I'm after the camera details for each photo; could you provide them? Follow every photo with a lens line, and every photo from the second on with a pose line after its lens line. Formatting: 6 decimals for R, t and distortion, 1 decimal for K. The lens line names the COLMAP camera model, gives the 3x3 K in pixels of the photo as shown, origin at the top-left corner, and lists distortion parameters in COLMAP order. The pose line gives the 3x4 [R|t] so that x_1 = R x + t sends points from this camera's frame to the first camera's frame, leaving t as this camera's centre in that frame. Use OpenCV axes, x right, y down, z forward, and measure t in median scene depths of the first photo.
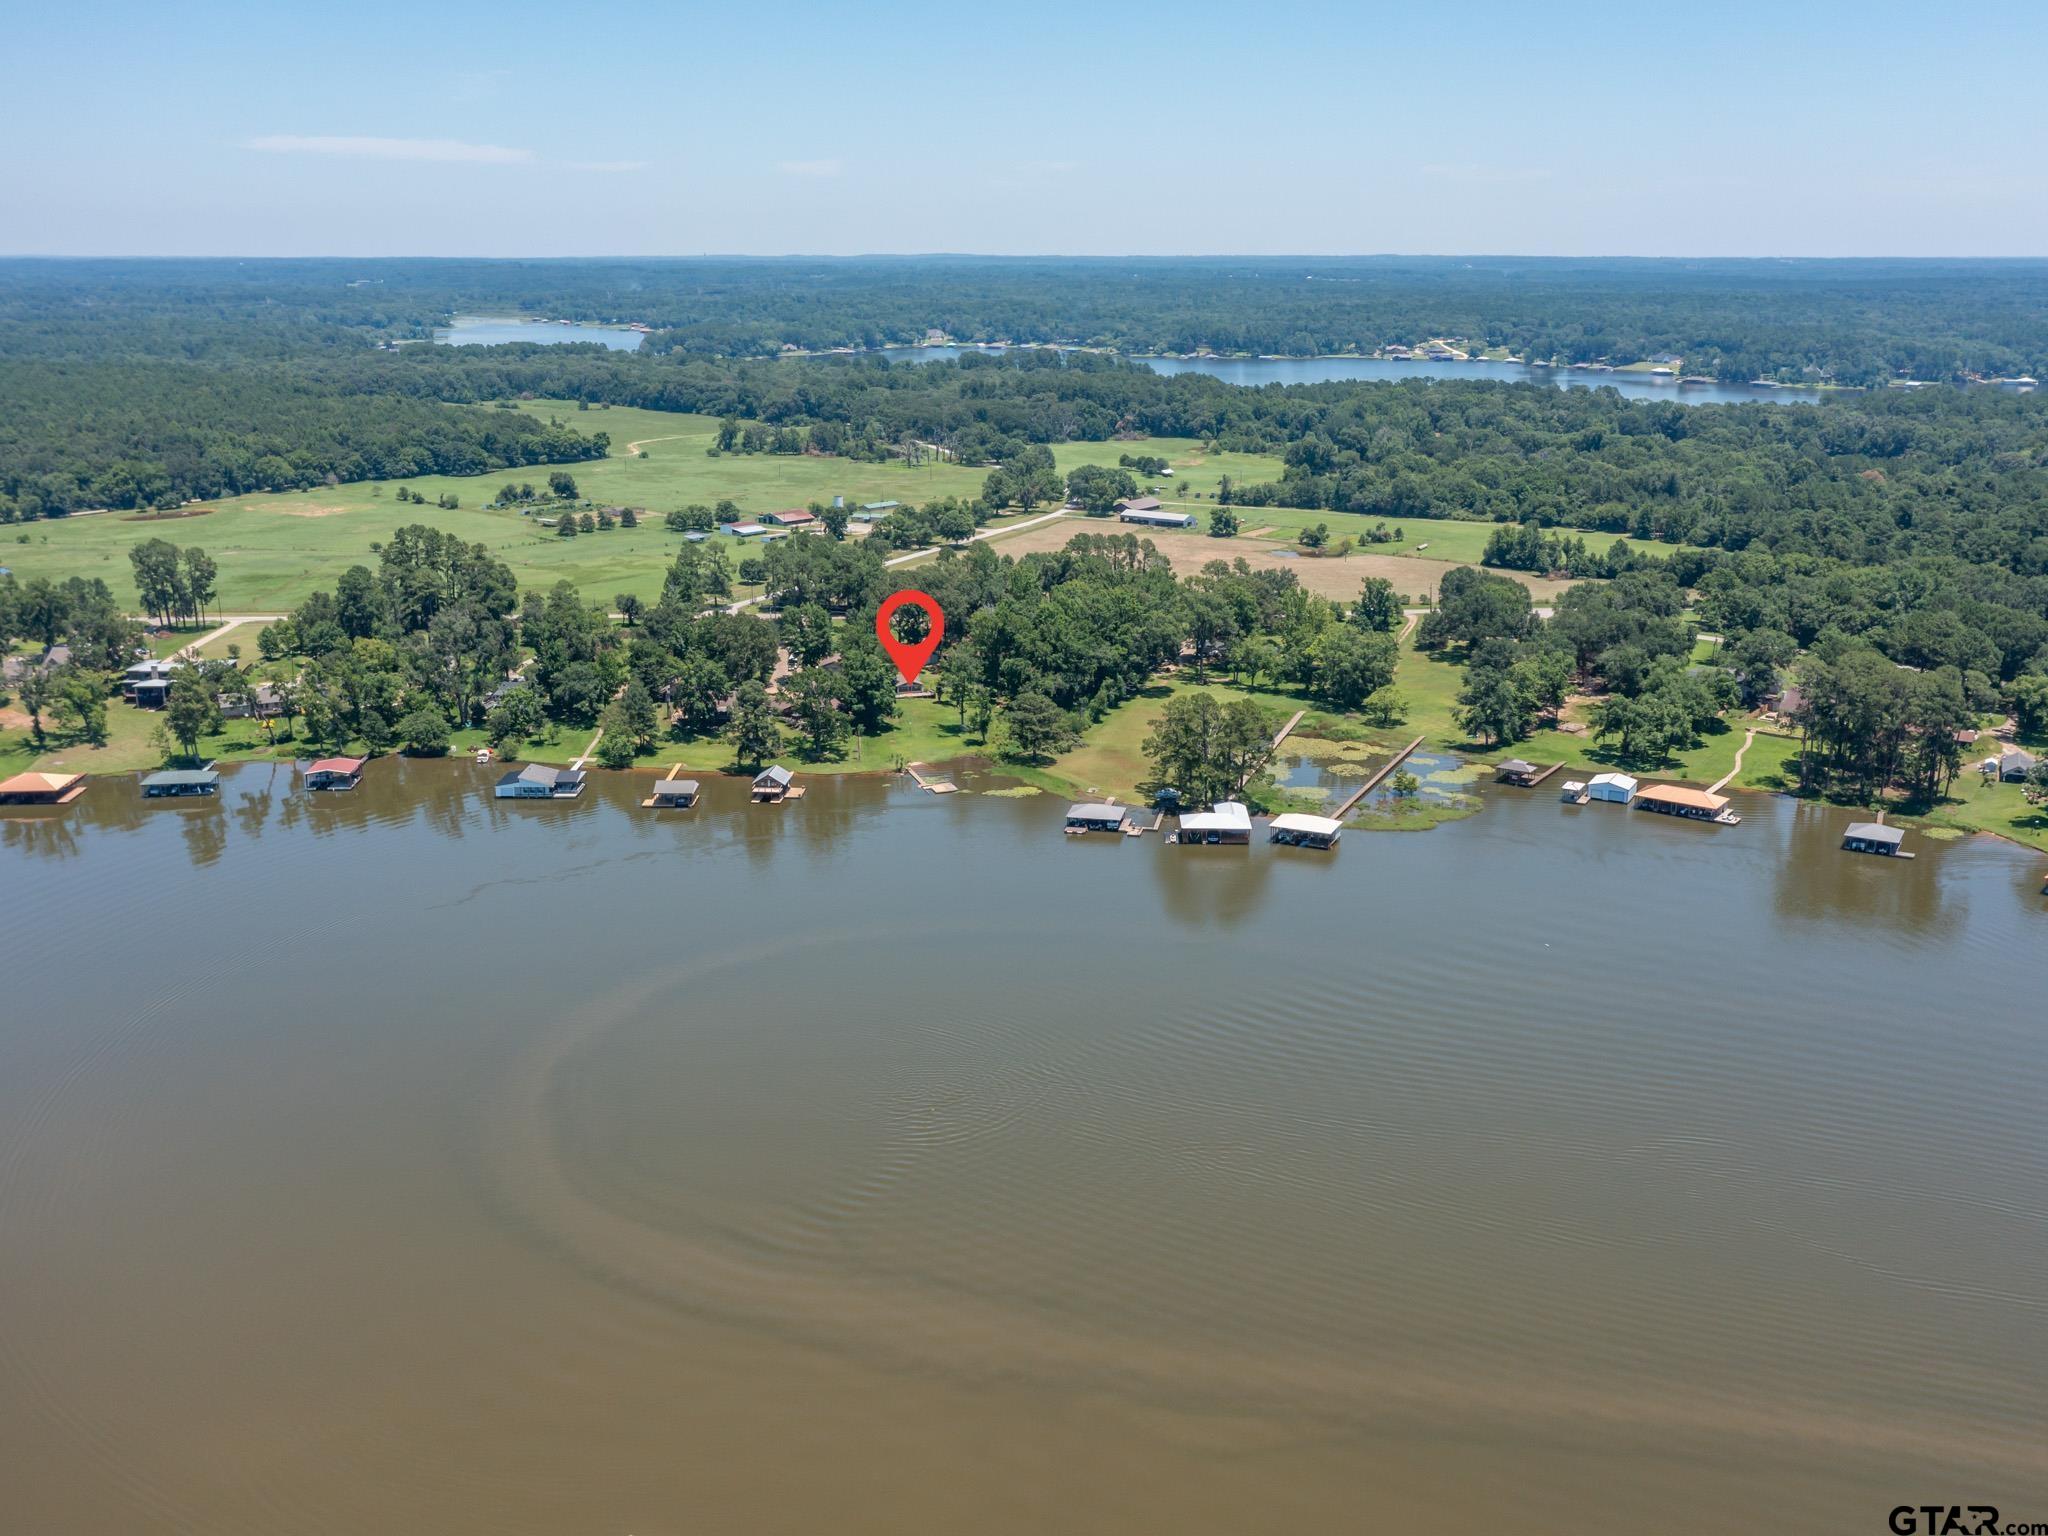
lens RADIAL K [[1725.7, 0, 1024.0], [0, 1725.7, 768.0], [0, 0, 1]] dist [-0.007798, 0.012658]
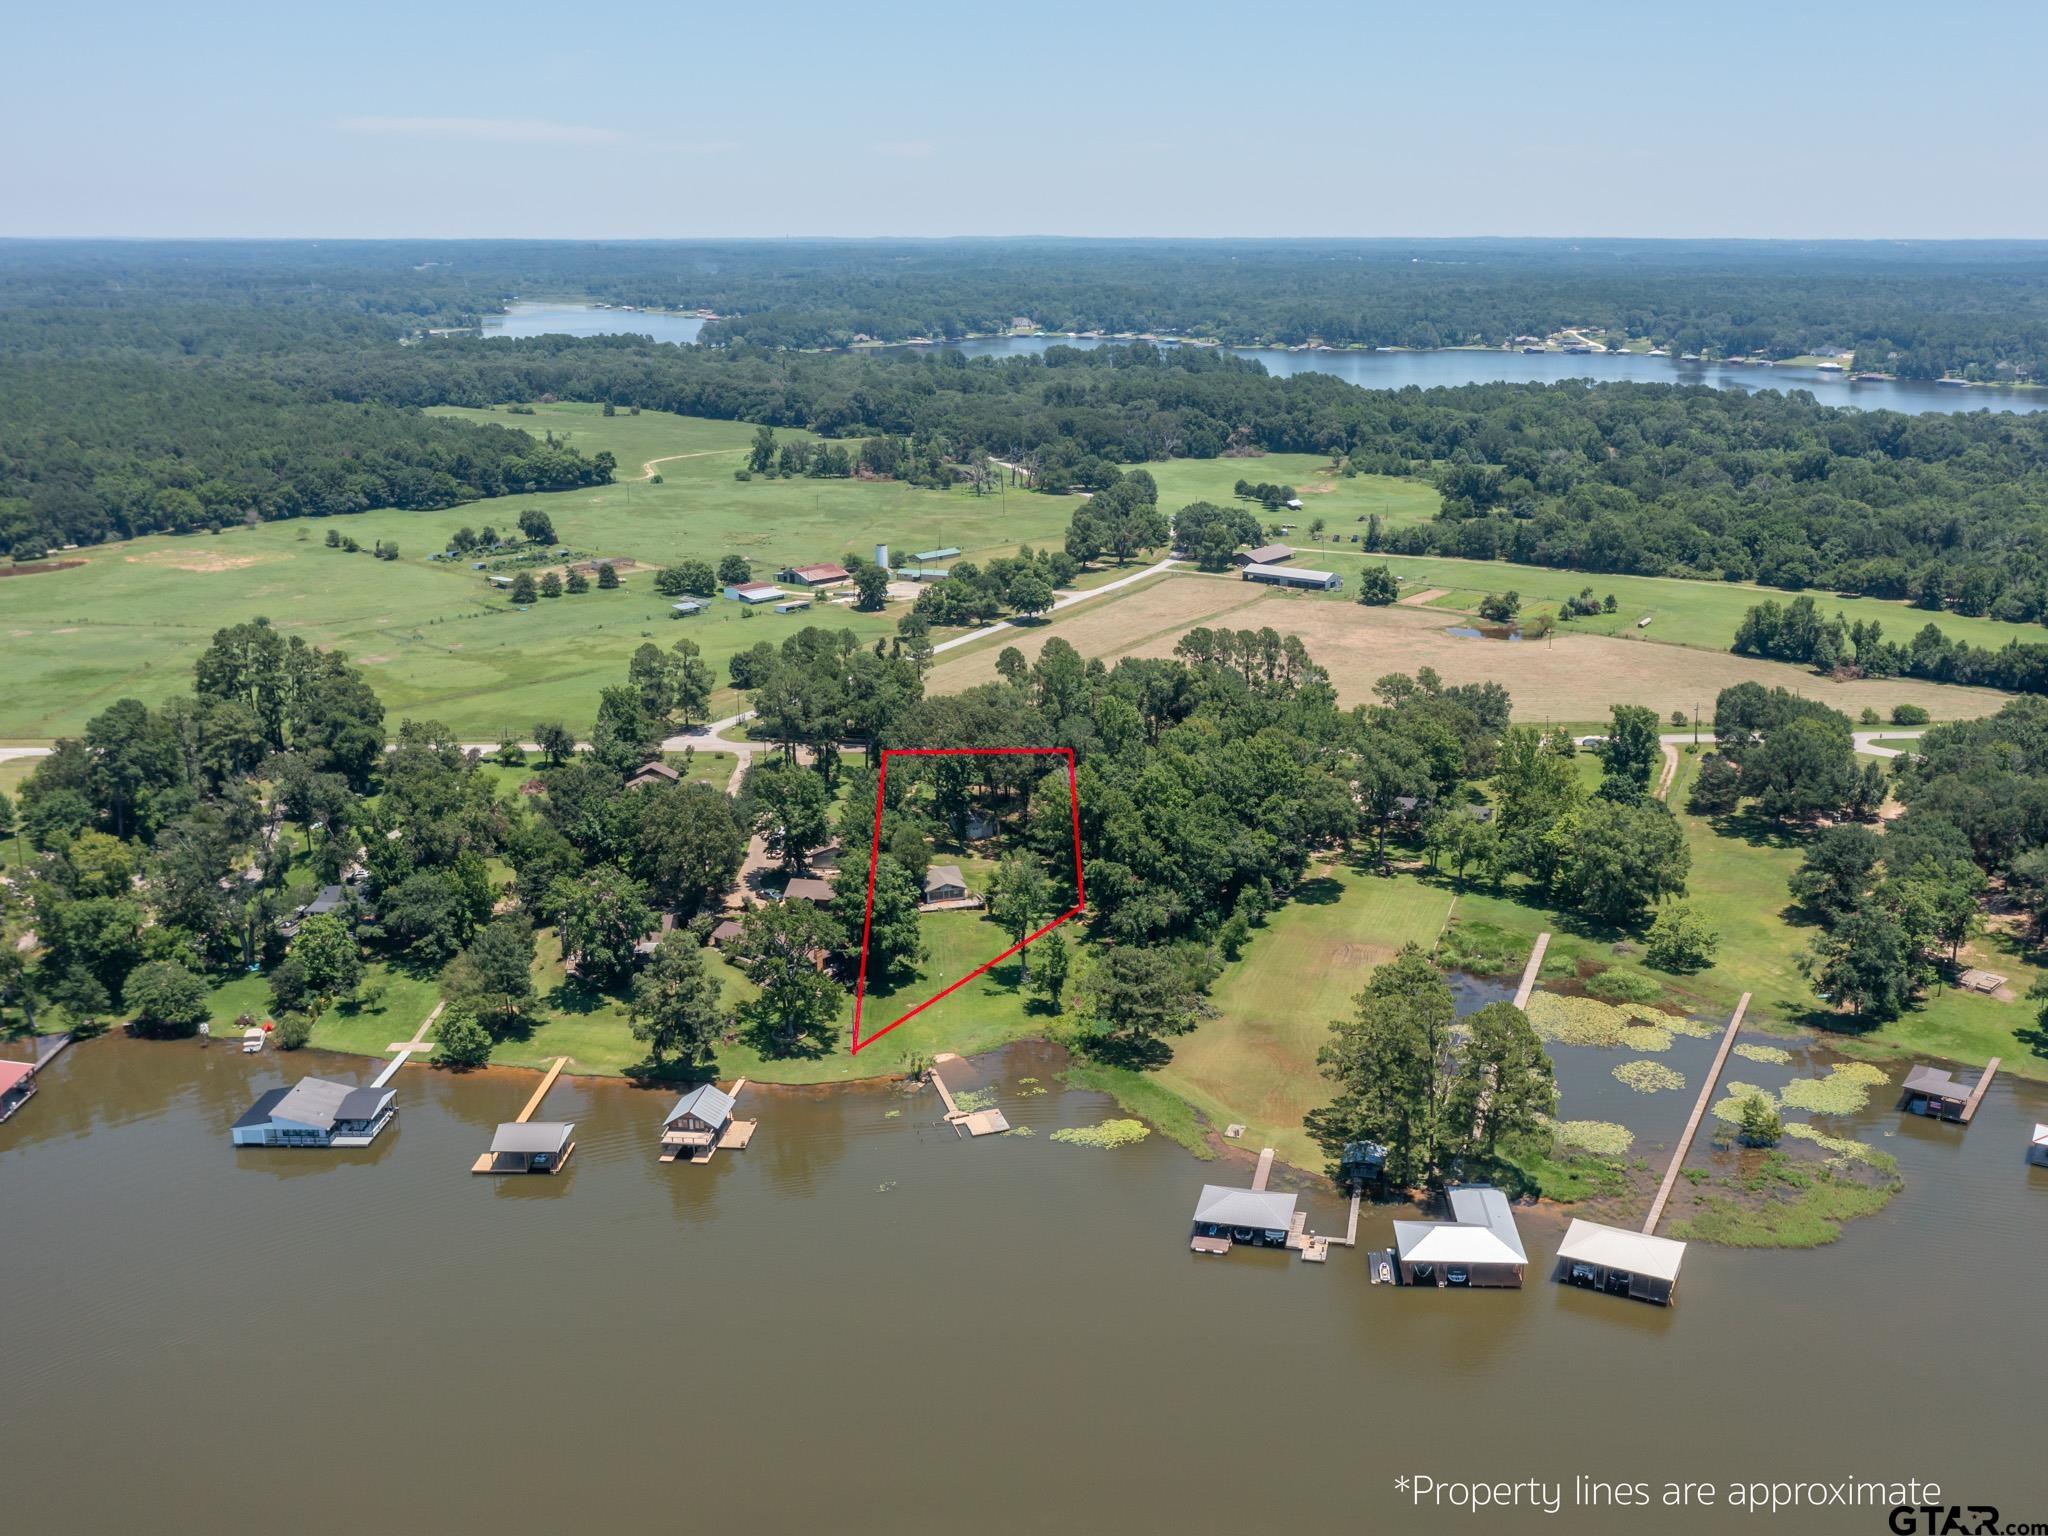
lens RADIAL K [[1814.4, 0, 1110.1], [0, 1814.4, 779.2], [0, 0, 1]] dist [-0.006162, 0.014063]
pose [[0.999991, 0.001436, -0.003870, -0.000610], [-0.001430, 0.999998, 0.001490, -0.056538], [0.003873, -0.001484, 0.999991, 0.190531]]
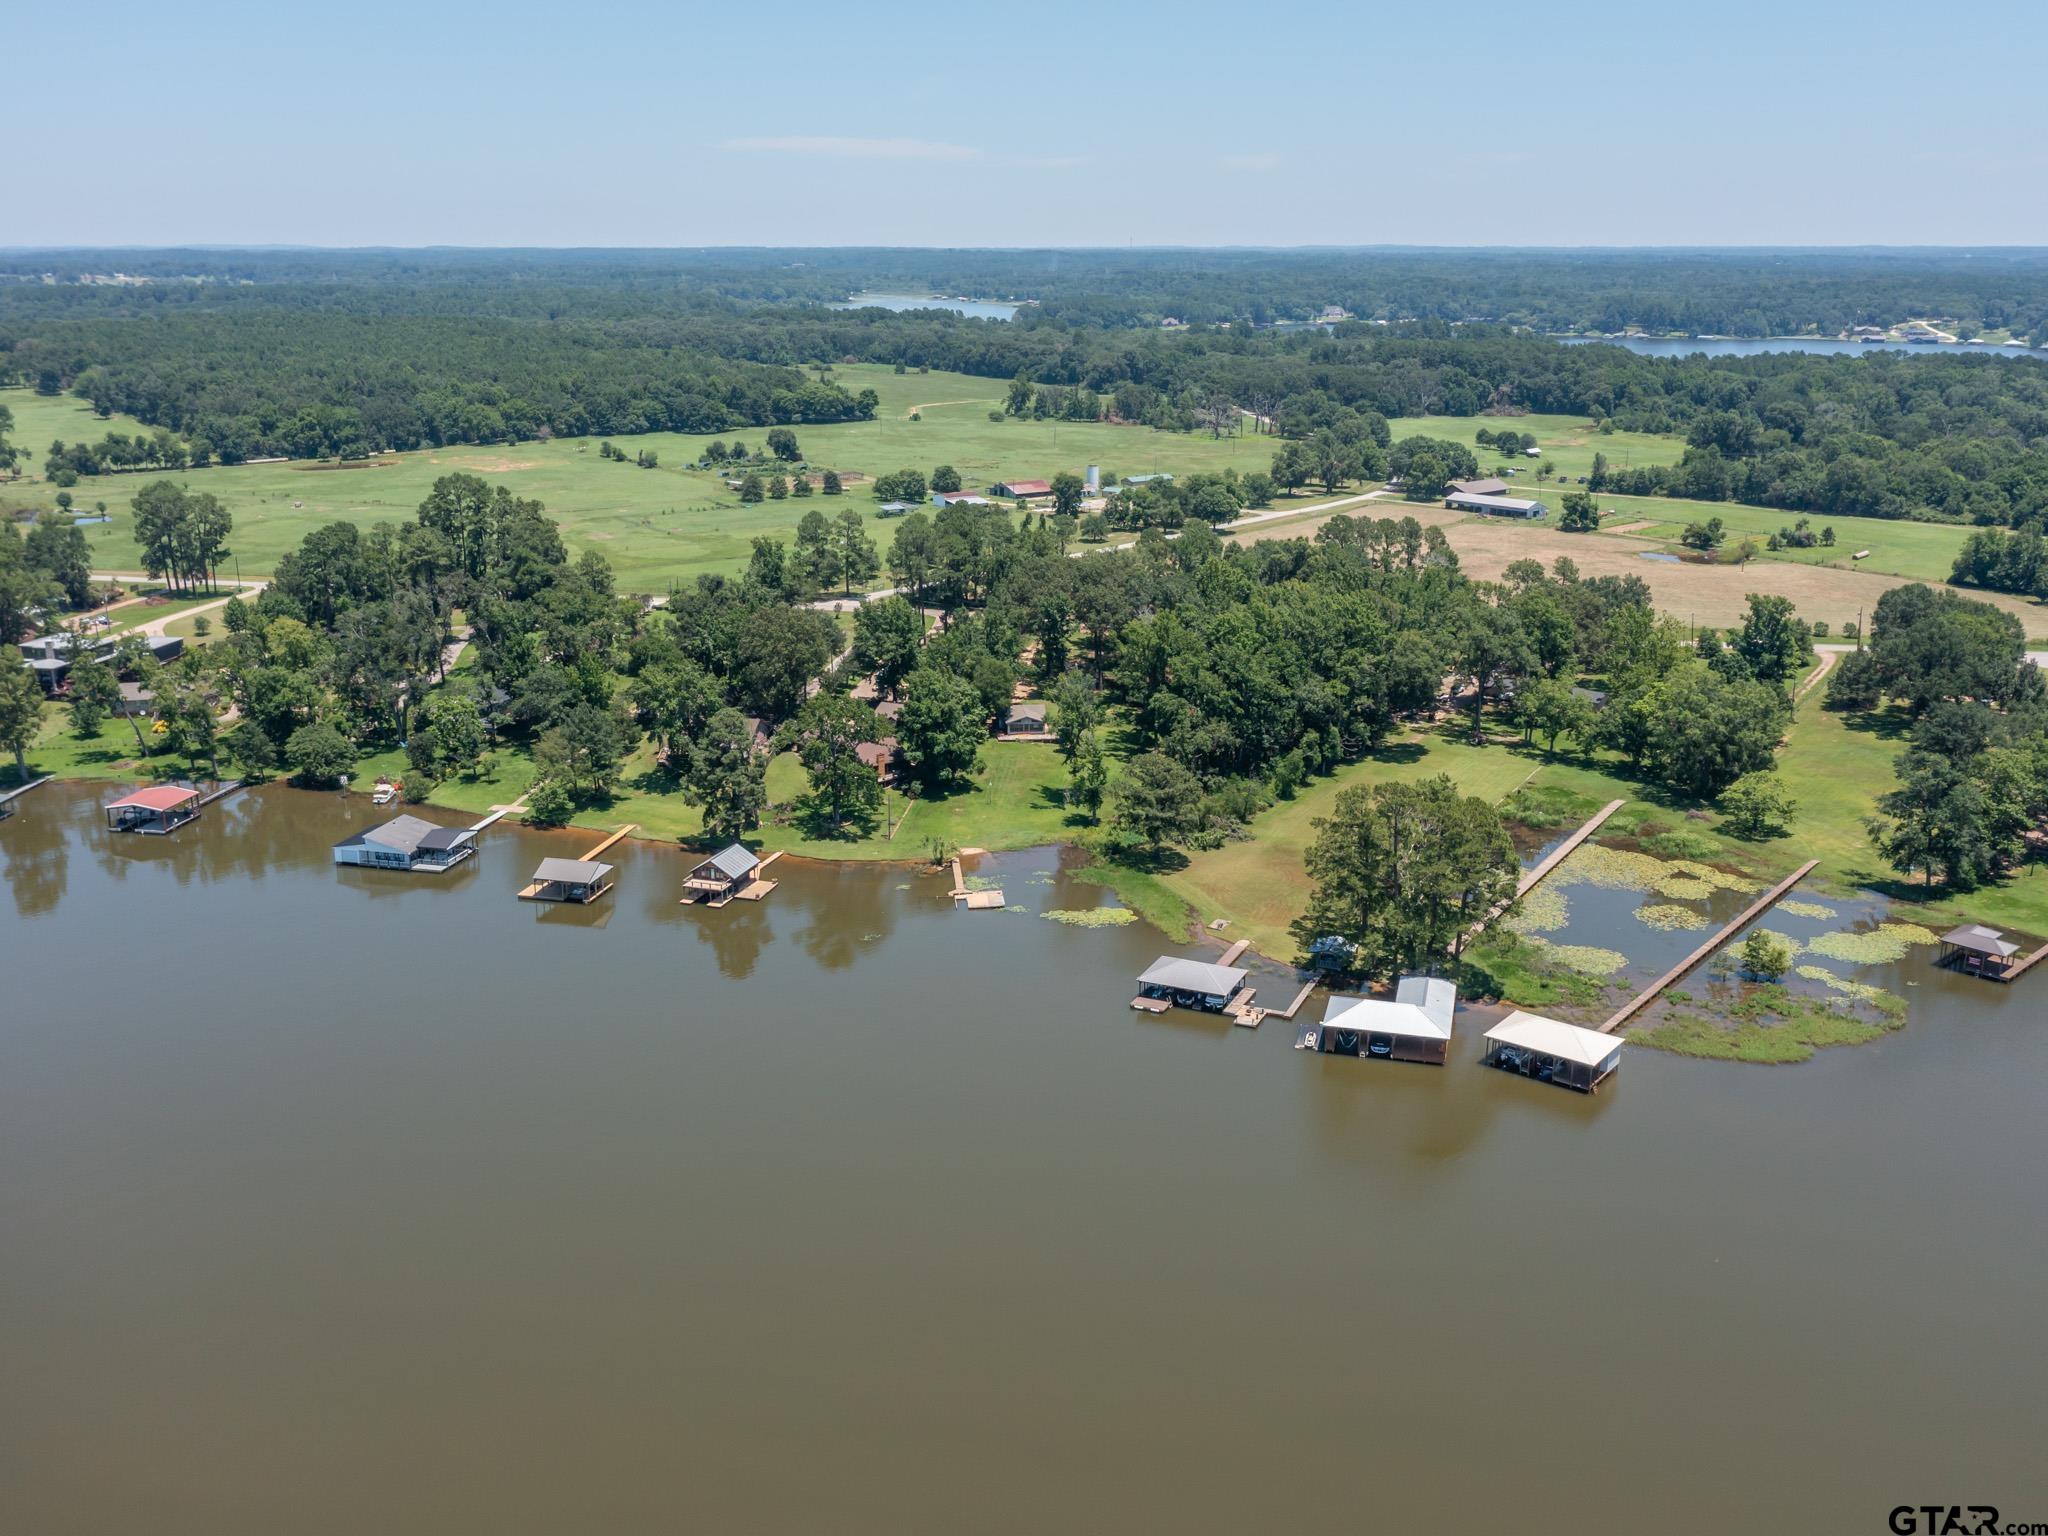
lens RADIAL K [[1788.6, 0, 1024.0], [0, 1788.6, 768.0], [0, 0, 1]] dist [-0.008724, 0.012921]
pose [[0.974496, 0.063902, -0.215115, 0.053961], [-0.063797, 0.997935, 0.007440, -0.021813], [0.215146, 0.006473, 0.976560, 0.189510]]
